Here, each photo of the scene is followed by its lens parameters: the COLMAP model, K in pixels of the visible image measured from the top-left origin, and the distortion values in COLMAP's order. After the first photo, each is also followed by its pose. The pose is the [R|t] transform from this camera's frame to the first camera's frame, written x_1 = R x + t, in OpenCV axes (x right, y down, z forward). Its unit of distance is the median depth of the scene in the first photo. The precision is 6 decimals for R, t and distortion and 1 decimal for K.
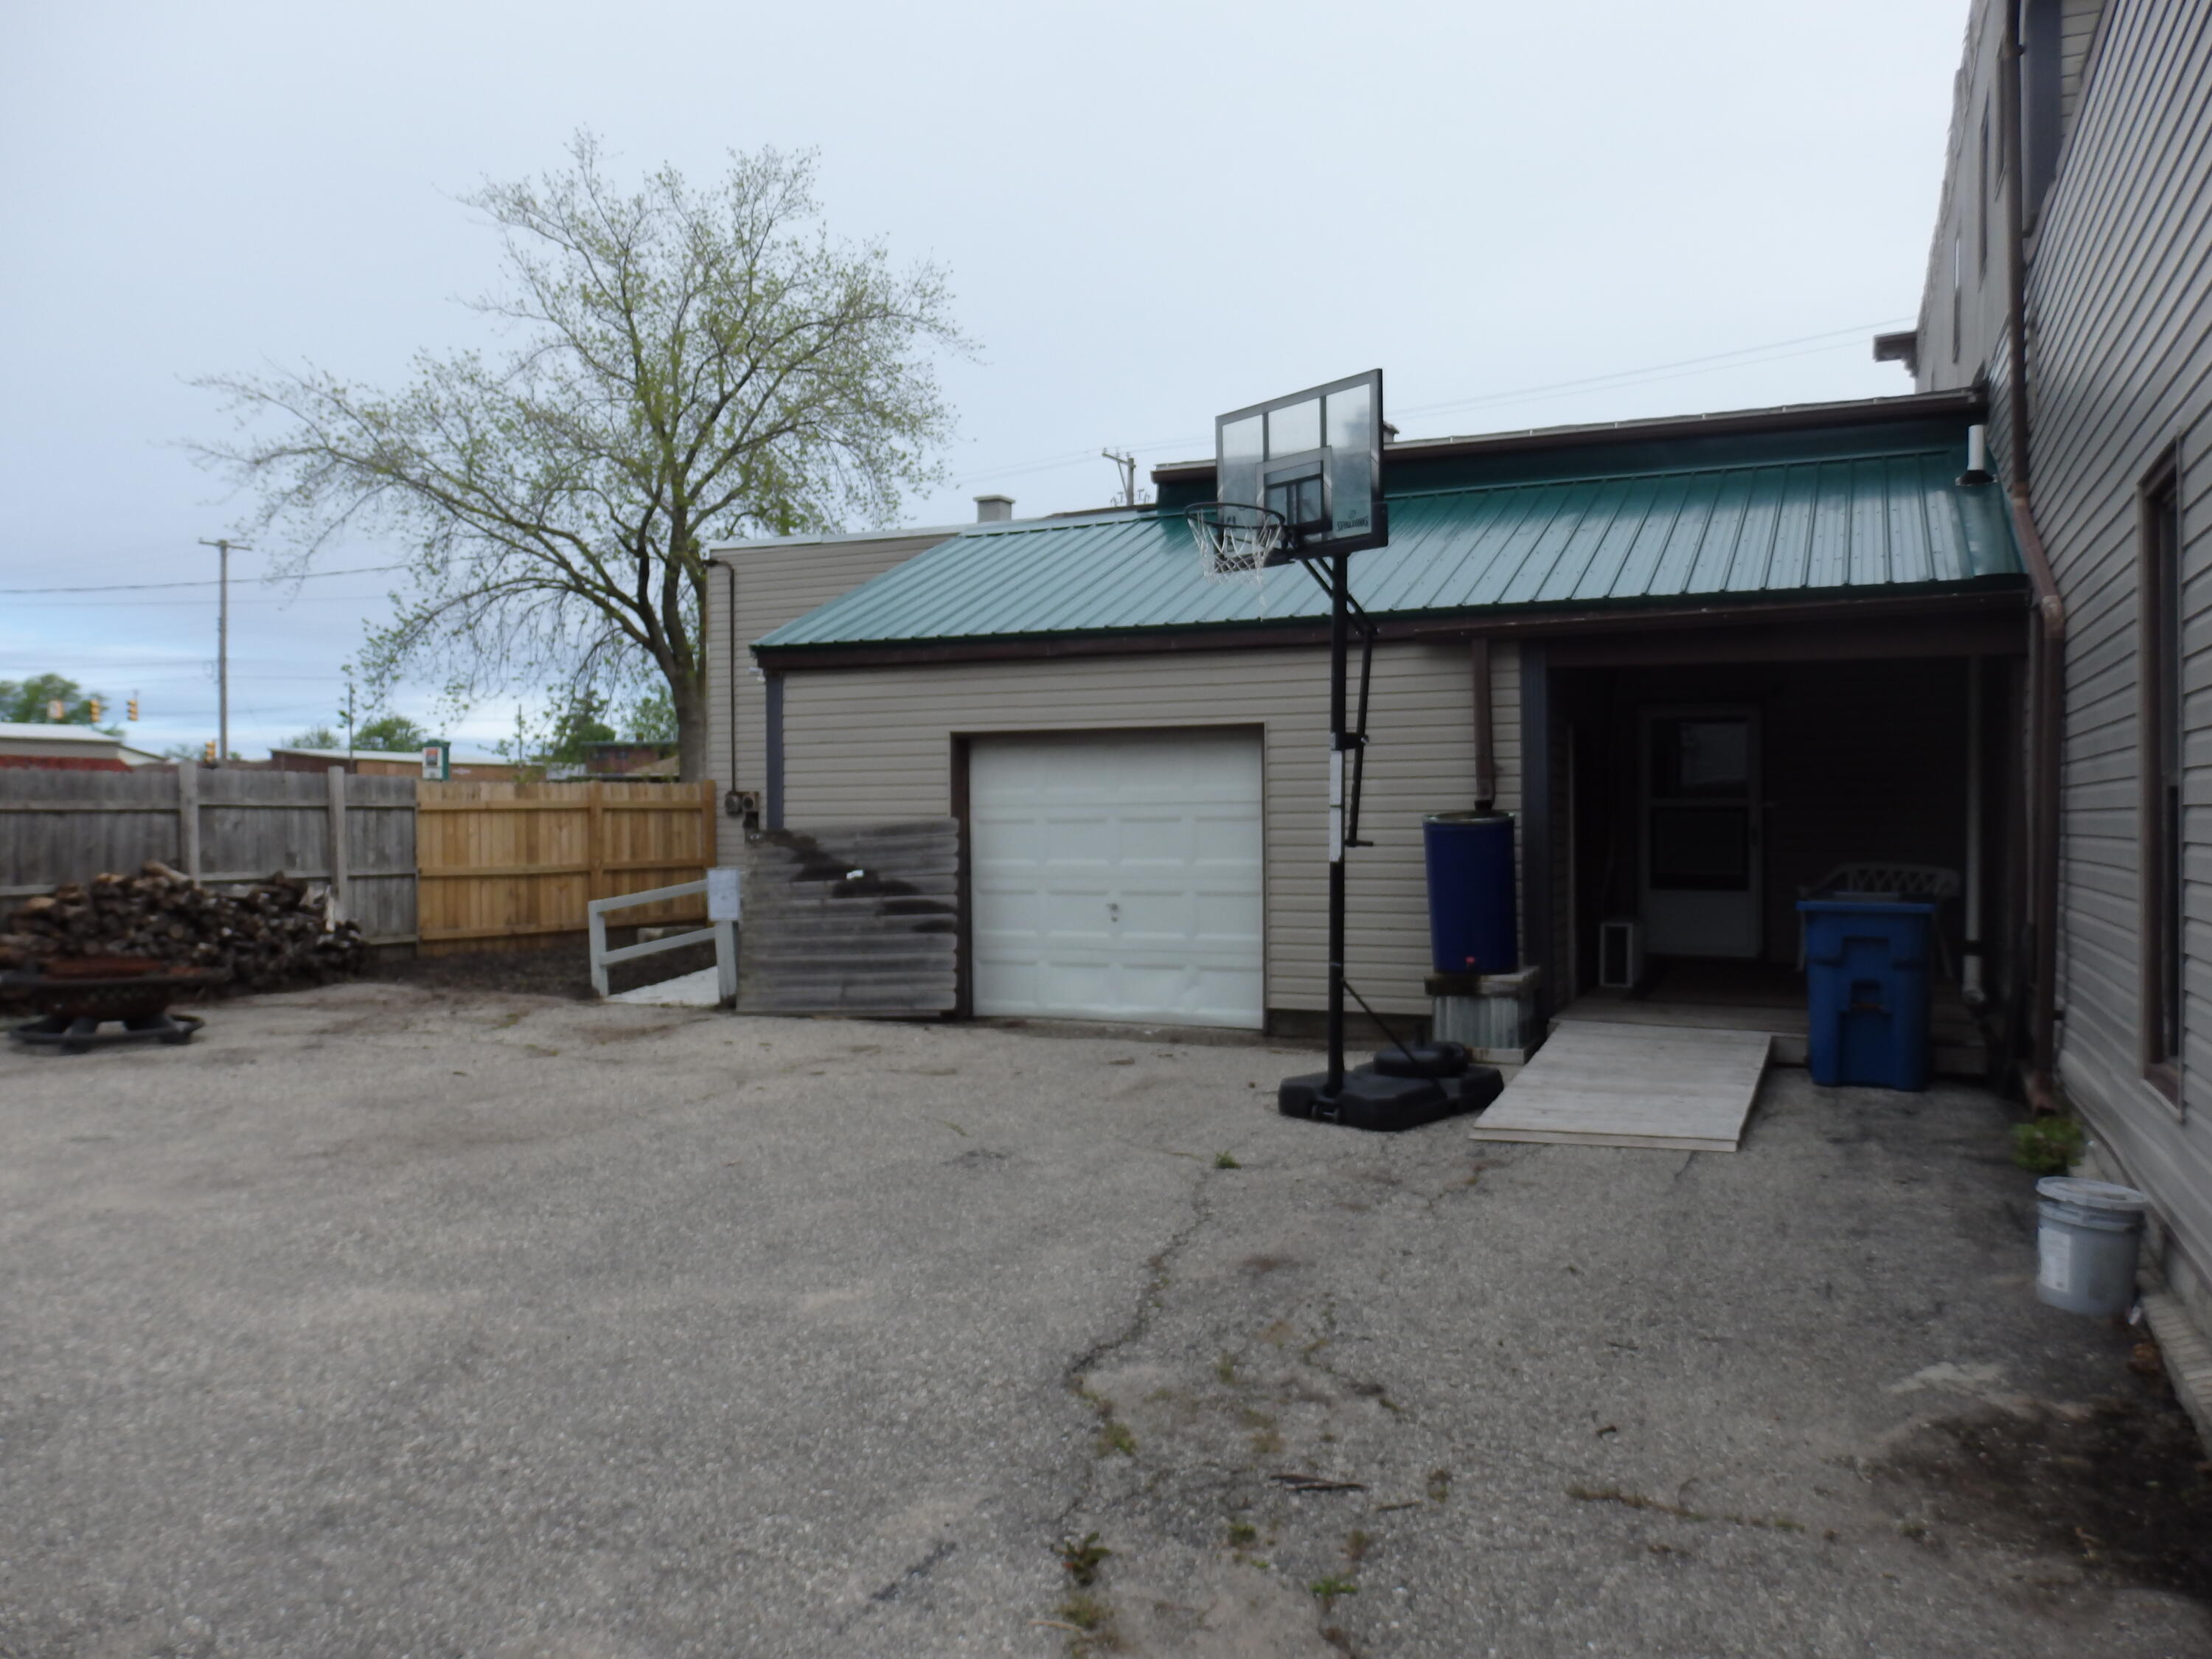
lens RADIAL K [[1618.8, 0, 1118.1], [0, 1618.8, 824.1], [0, 0, 1]] dist [0.005463, 0.006708]
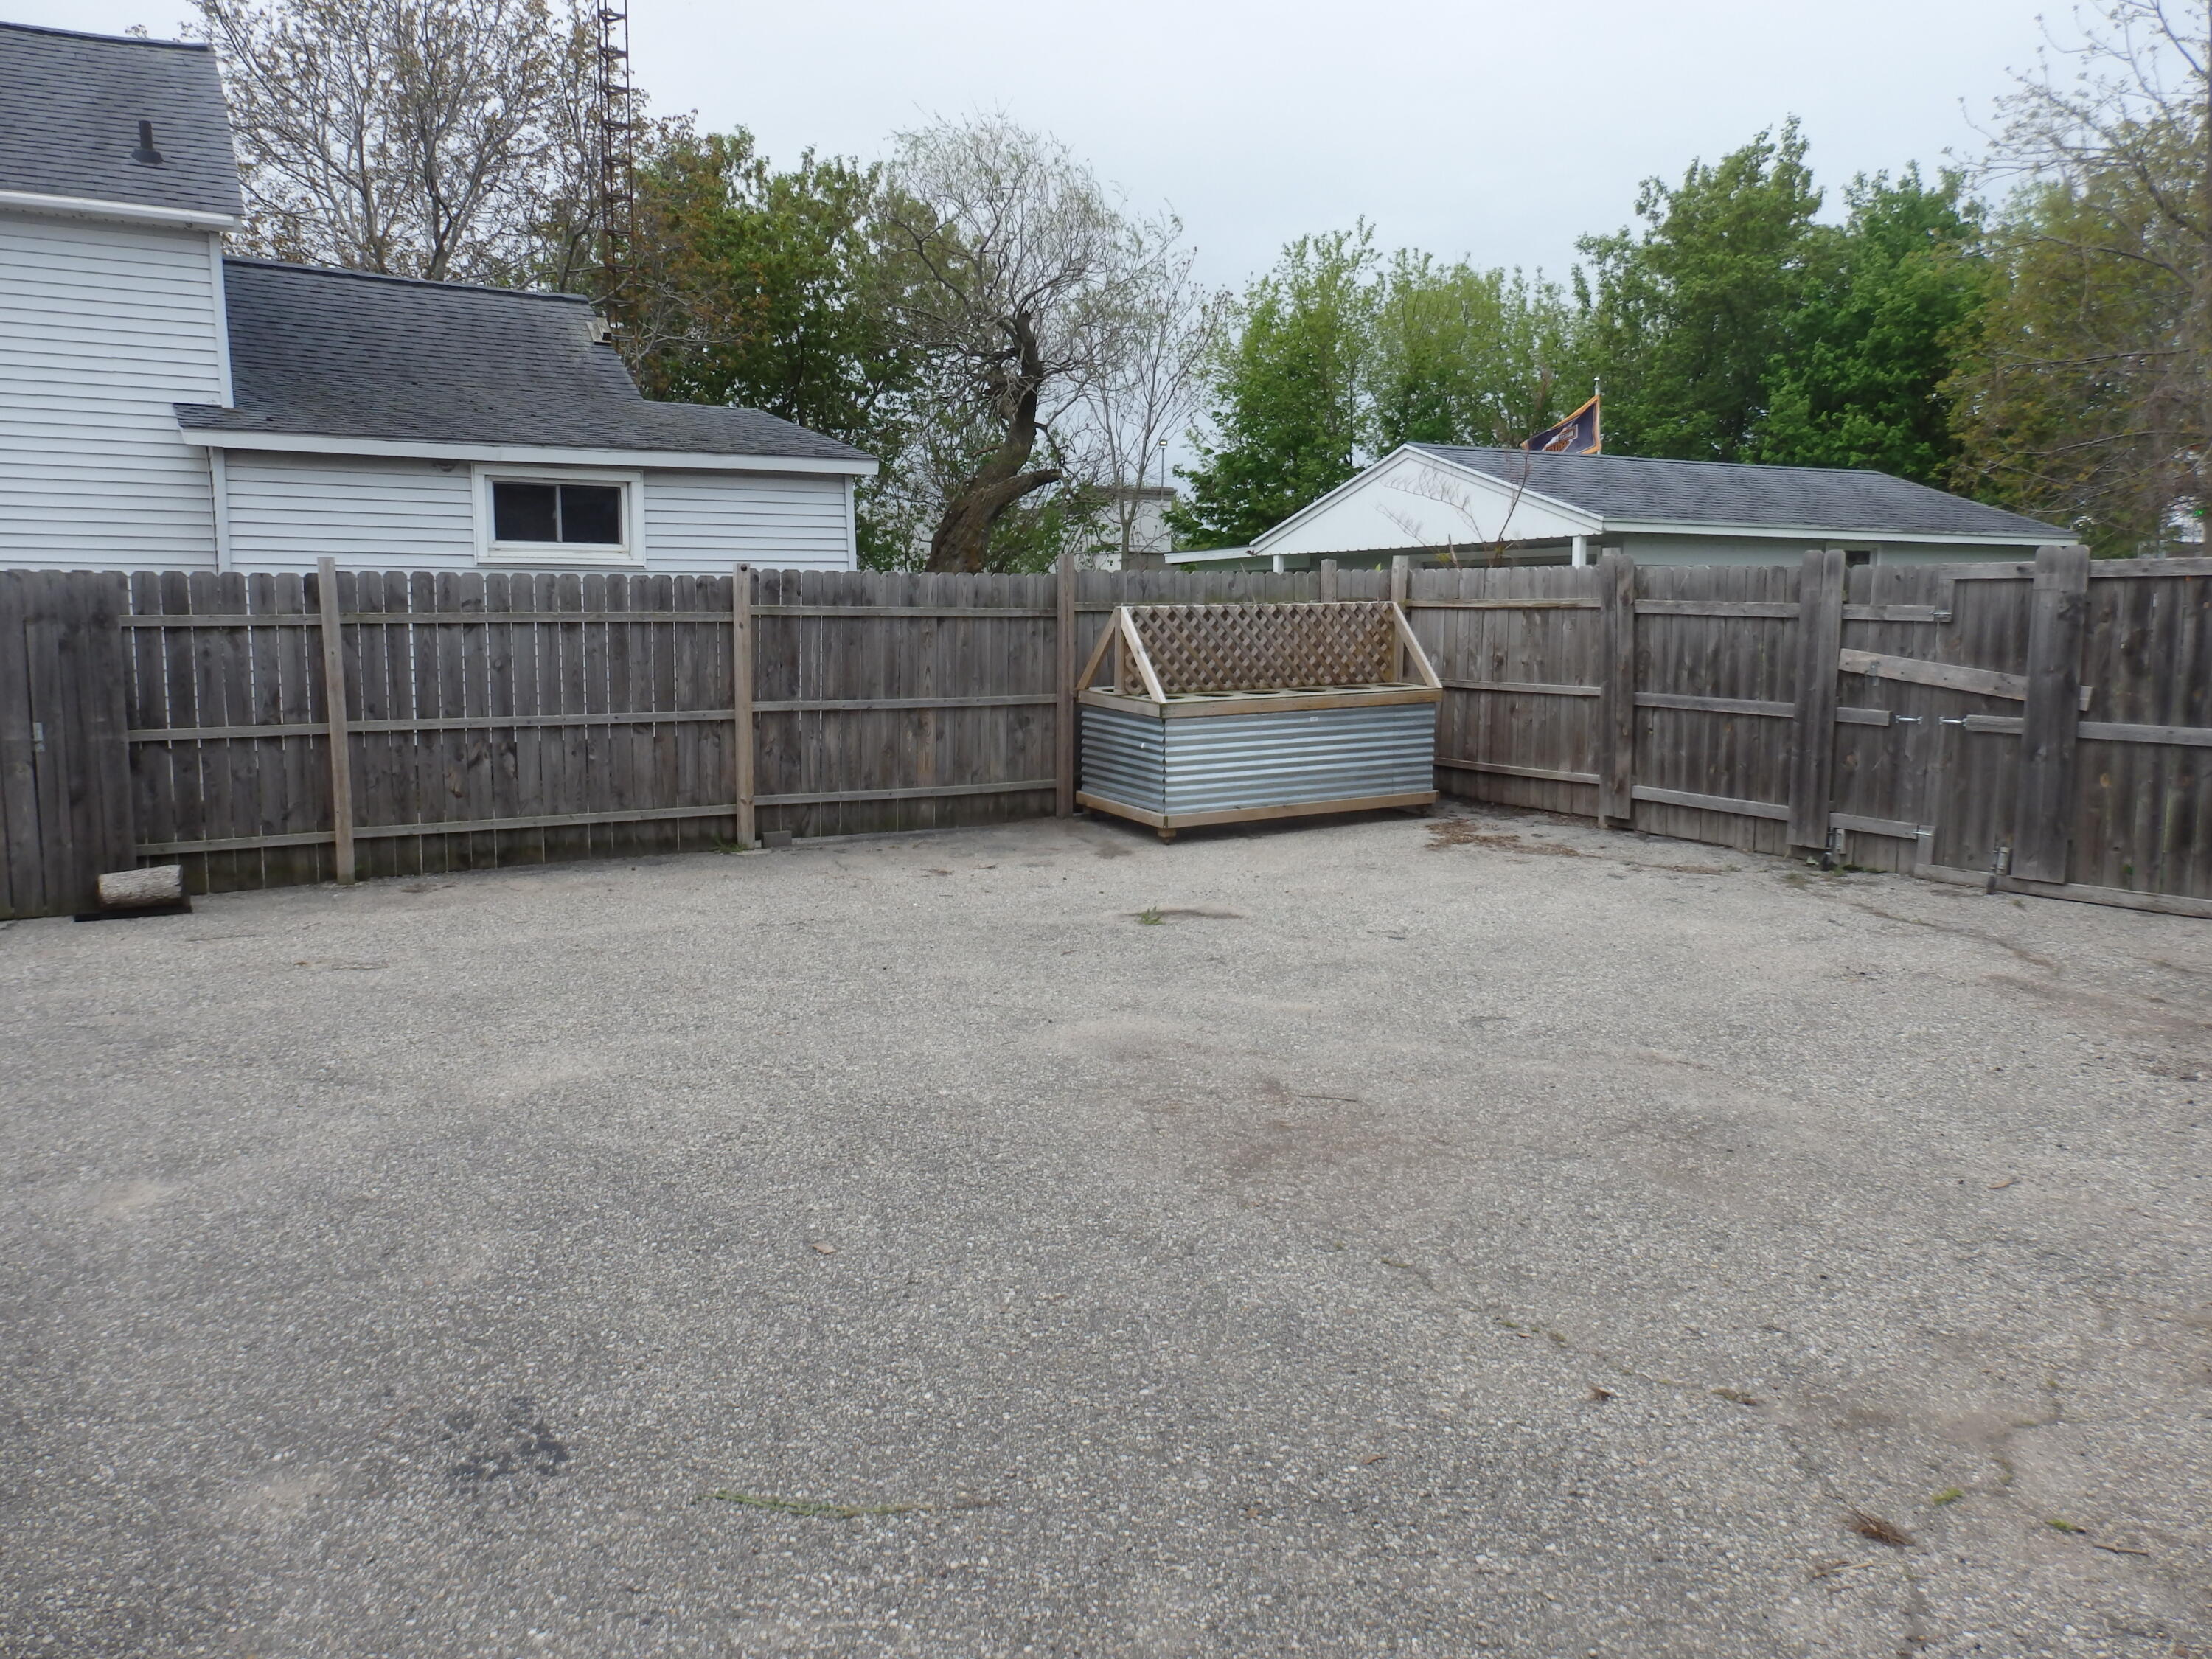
lens RADIAL K [[1618.8, 0, 1118.1], [0, 1618.8, 824.1], [0, 0, 1]] dist [0.005463, 0.006708]
pose [[-0.562671, 0.104501, -0.820049, 0.086286], [-0.002230, 0.991783, 0.127915, -0.007200], [0.826678, 0.073803, -0.557815, 0.742019]]
